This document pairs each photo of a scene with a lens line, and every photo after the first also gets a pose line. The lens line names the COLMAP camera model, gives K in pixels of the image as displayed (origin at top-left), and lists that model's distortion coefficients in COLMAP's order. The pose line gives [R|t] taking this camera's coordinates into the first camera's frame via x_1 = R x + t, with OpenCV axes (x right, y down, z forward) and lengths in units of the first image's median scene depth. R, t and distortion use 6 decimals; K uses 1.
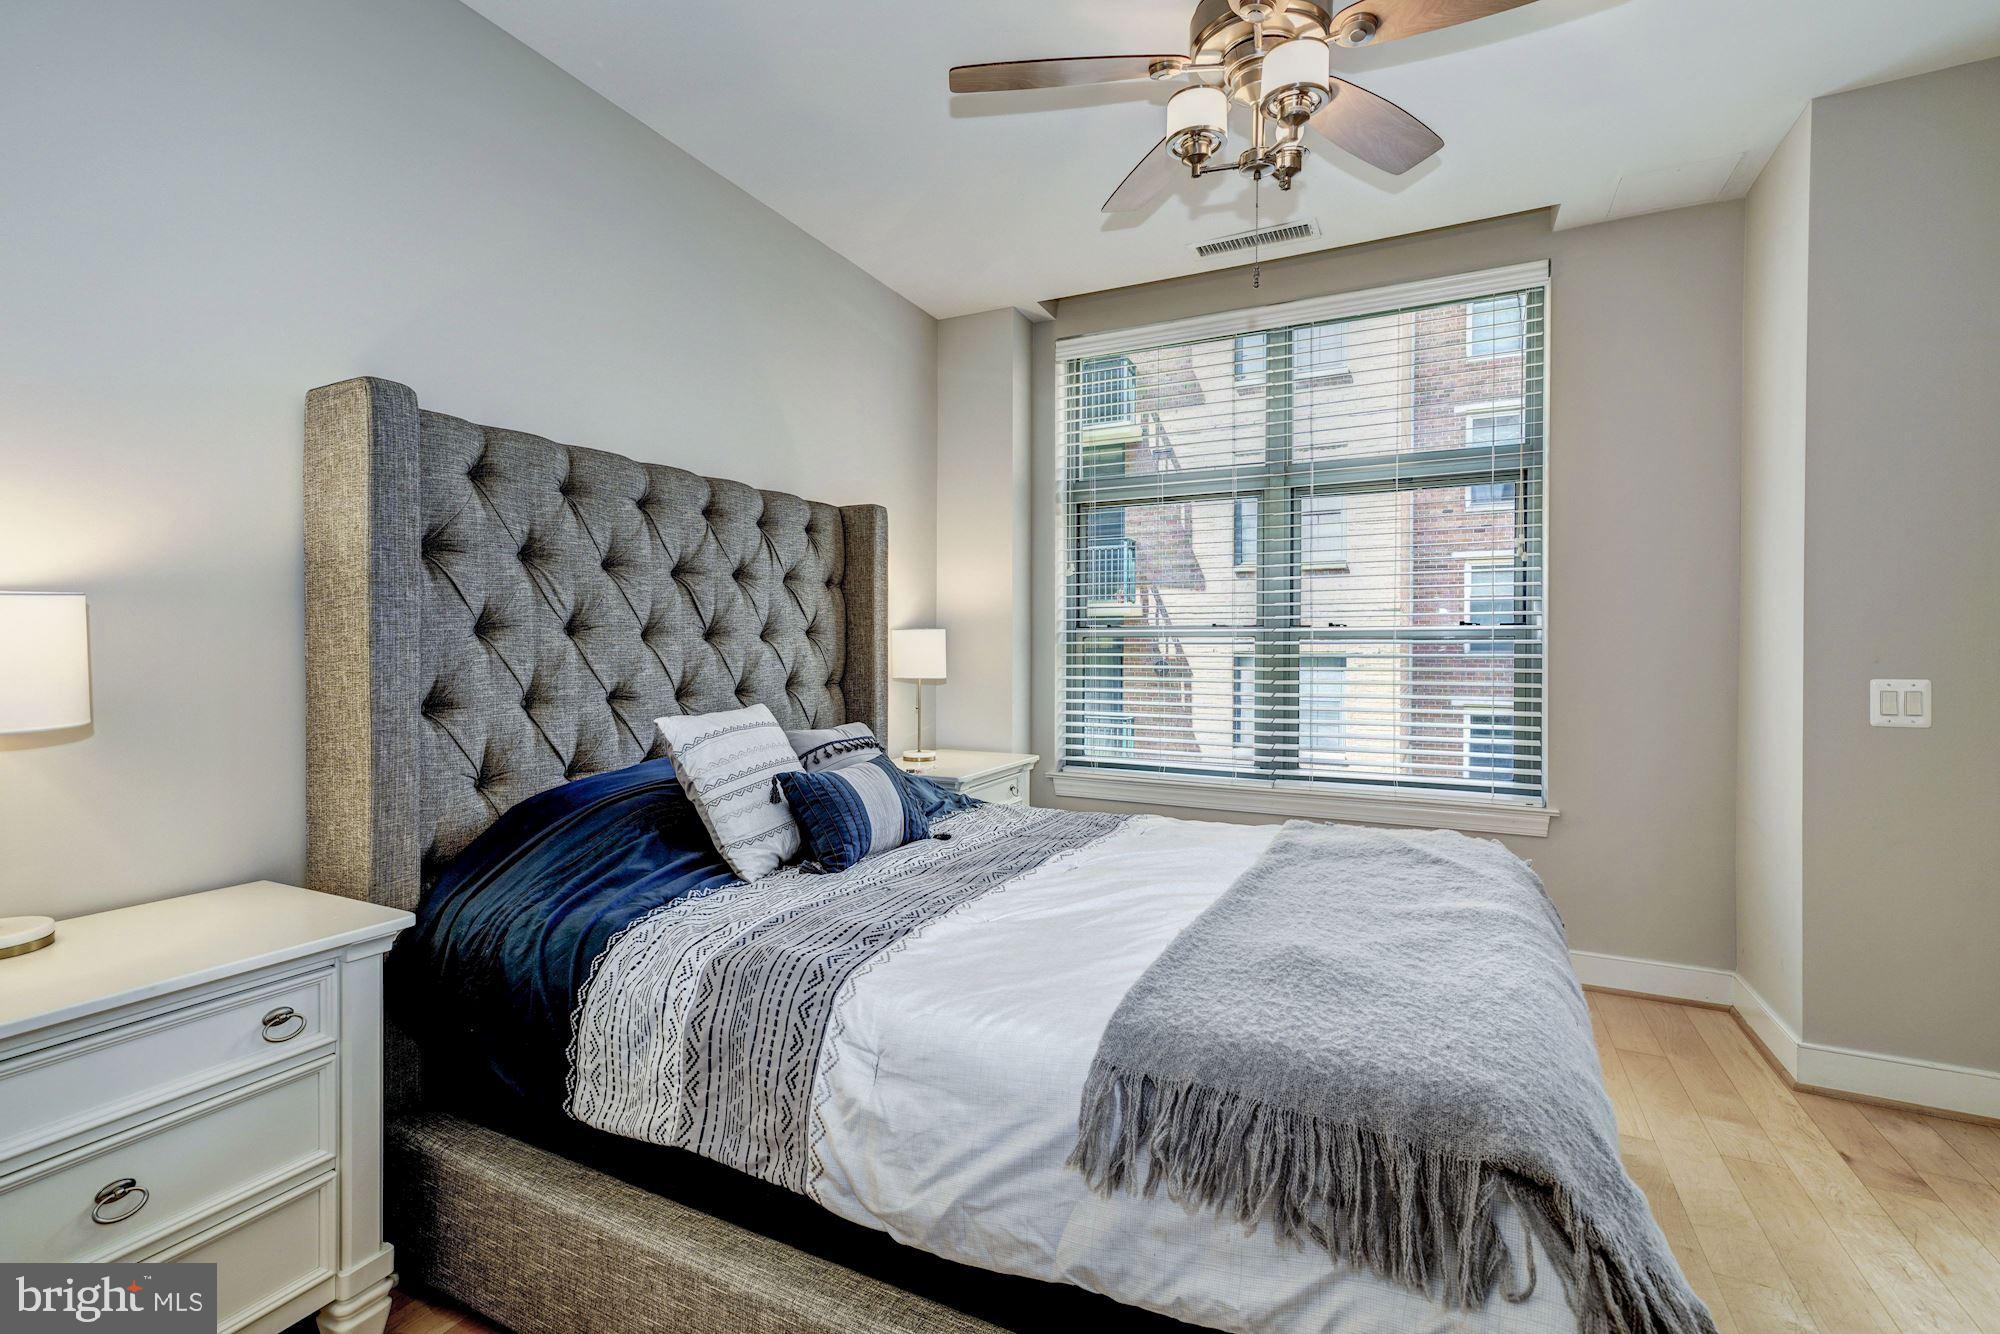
lens RADIAL K [[910.0, 0, 998.8], [0, 910.0, 660.0], [0, 0, 1]] dist [0.022311, 0.000480]
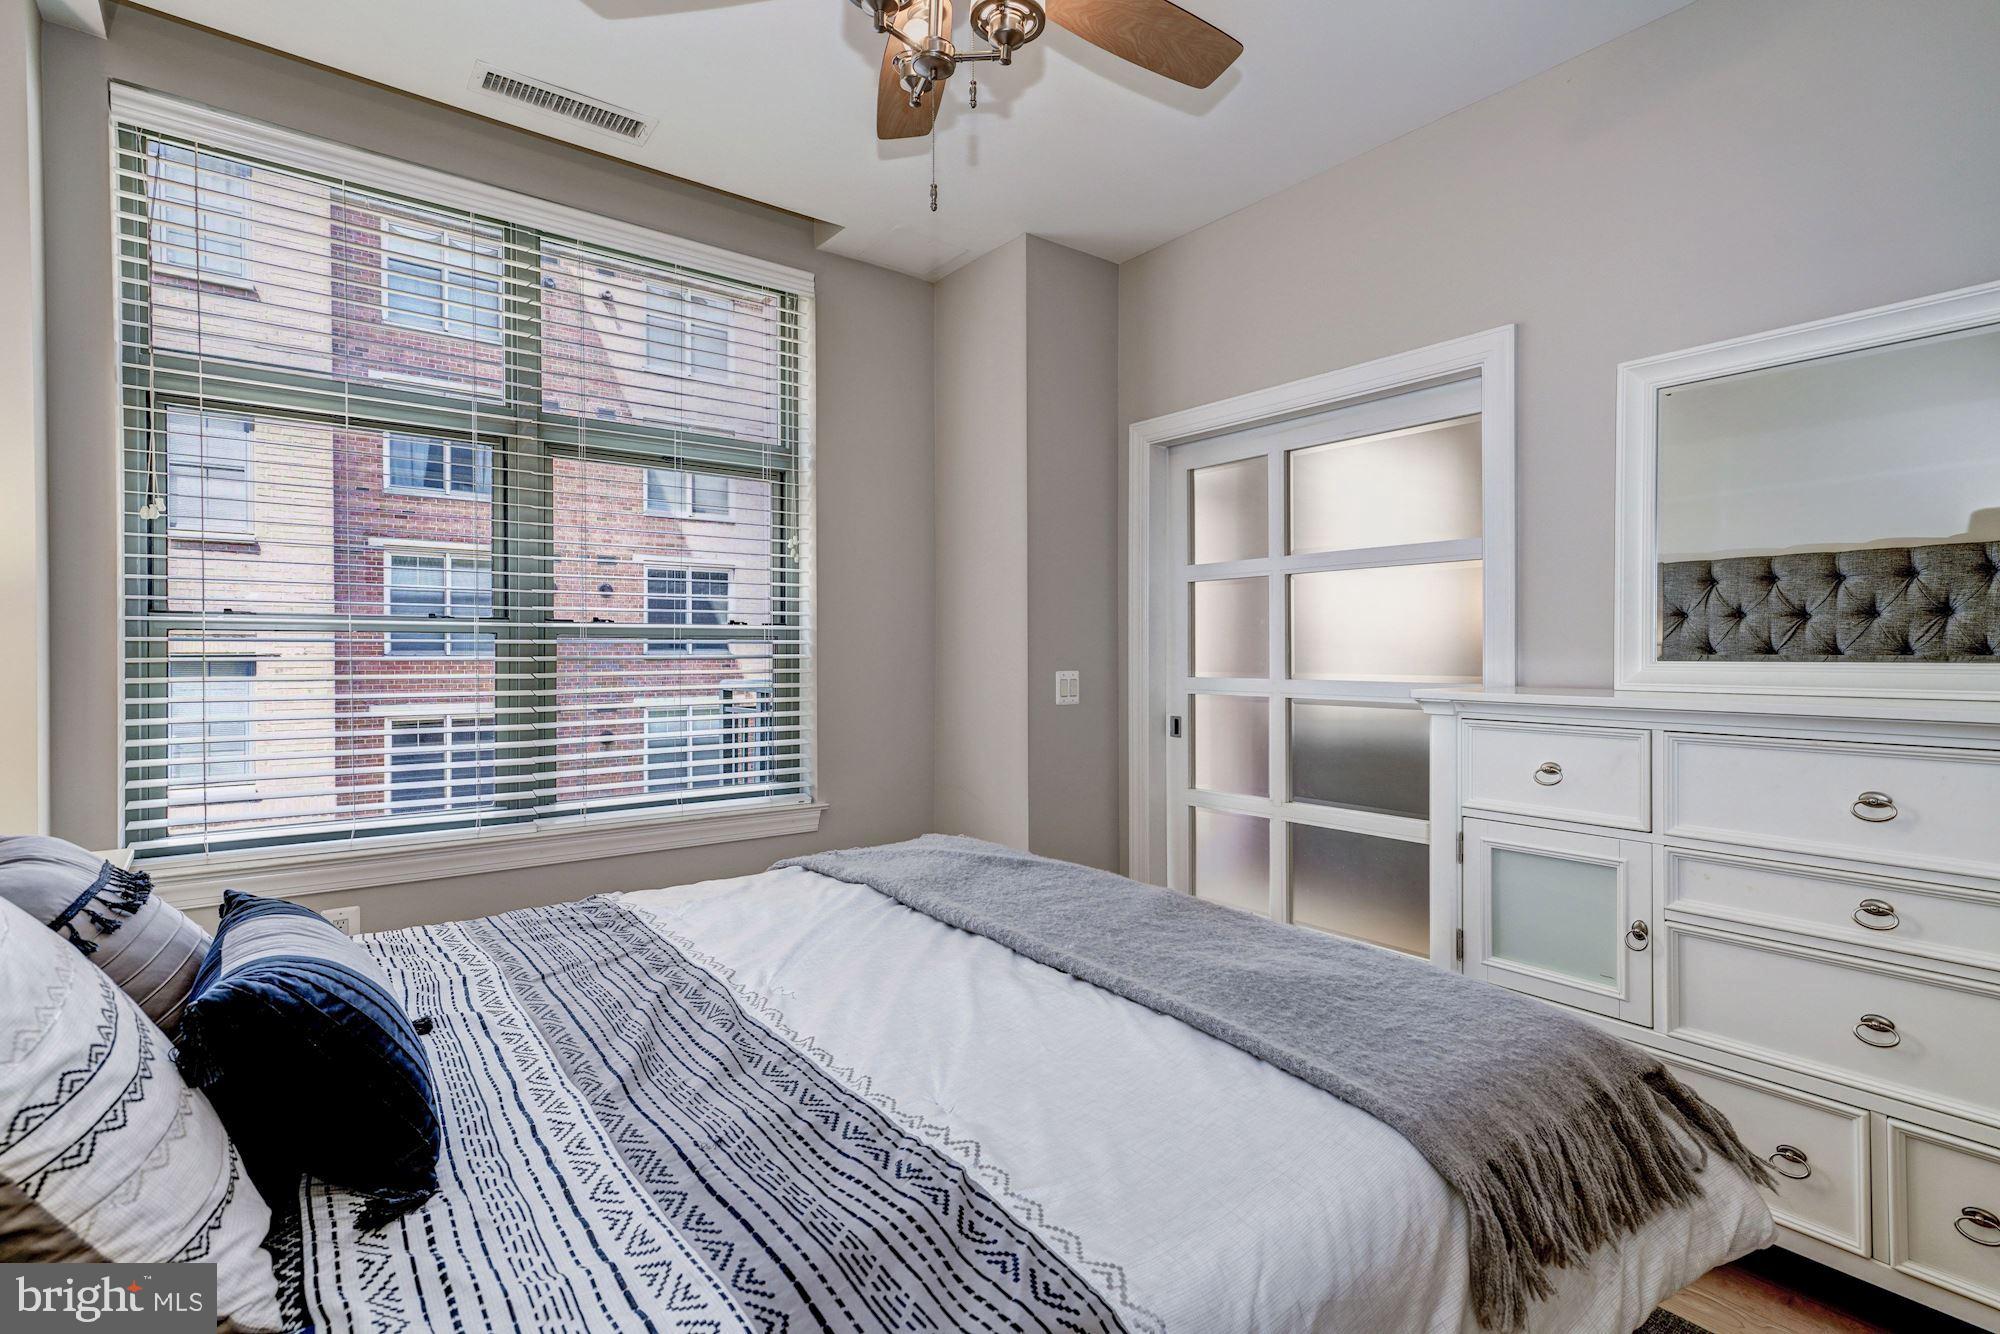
lens RADIAL K [[956.8, 0, 982.6], [0, 956.8, 655.1], [0, 0, 1]] dist [0.013542, 0.004488]
pose [[0.444362, -0.007131, 0.895819, -0.266486], [0.011340, 0.999933, 0.002335, -0.005422], [-0.895776, 0.009120, 0.444413, 0.328048]]
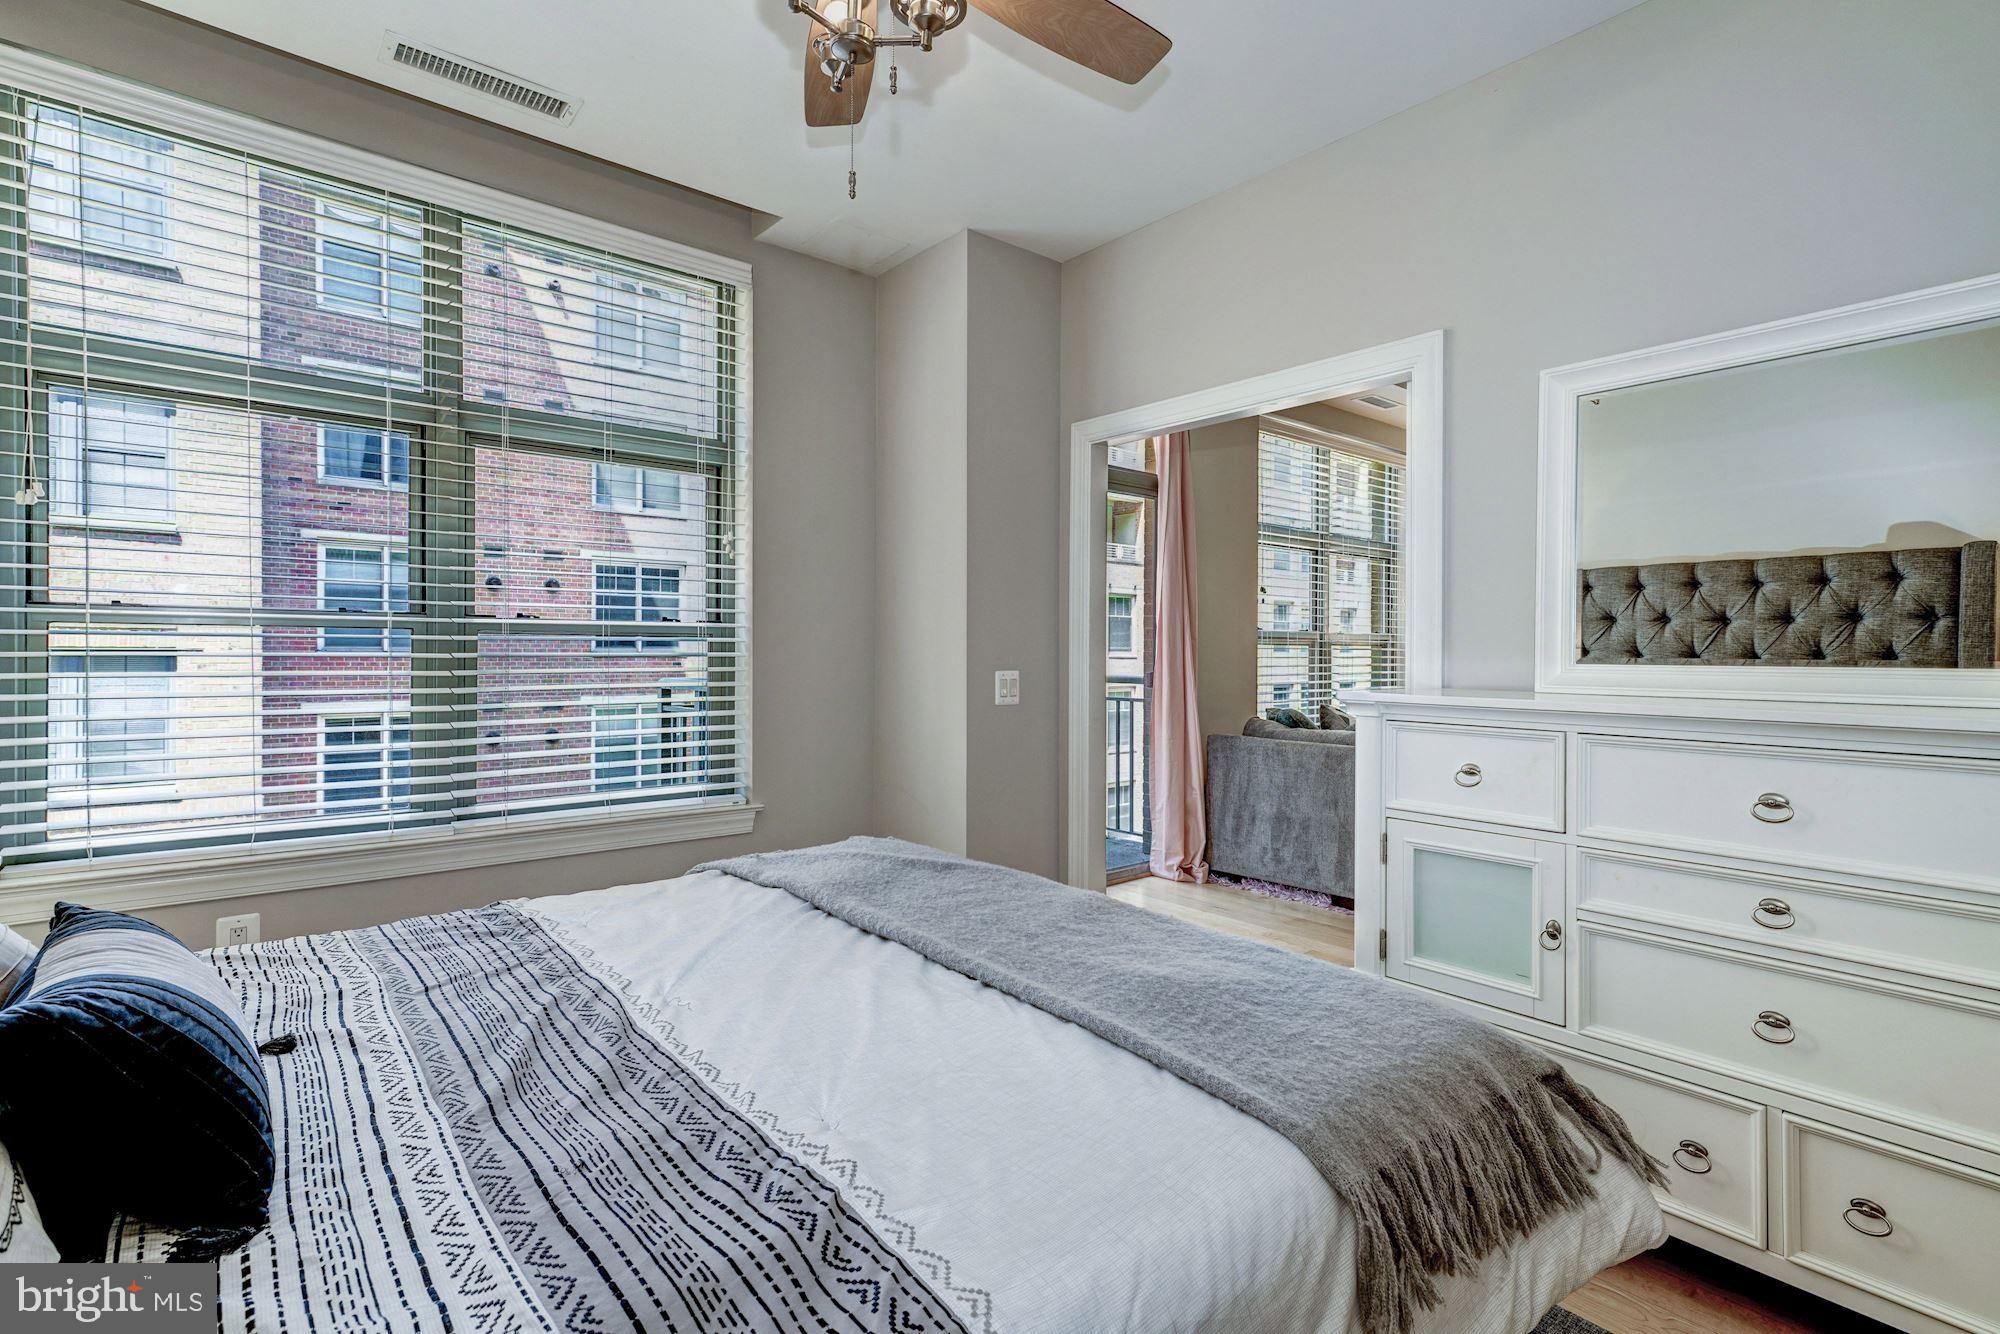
lens RADIAL K [[956.8, 0, 982.6], [0, 956.8, 655.1], [0, 0, 1]] dist [0.013542, 0.004488]
pose [[0.405420, -0.005241, 0.914115, -0.248915], [0.005379, 0.999980, 0.003348, -0.005160], [-0.914115, 0.003559, 0.405440, 0.313775]]
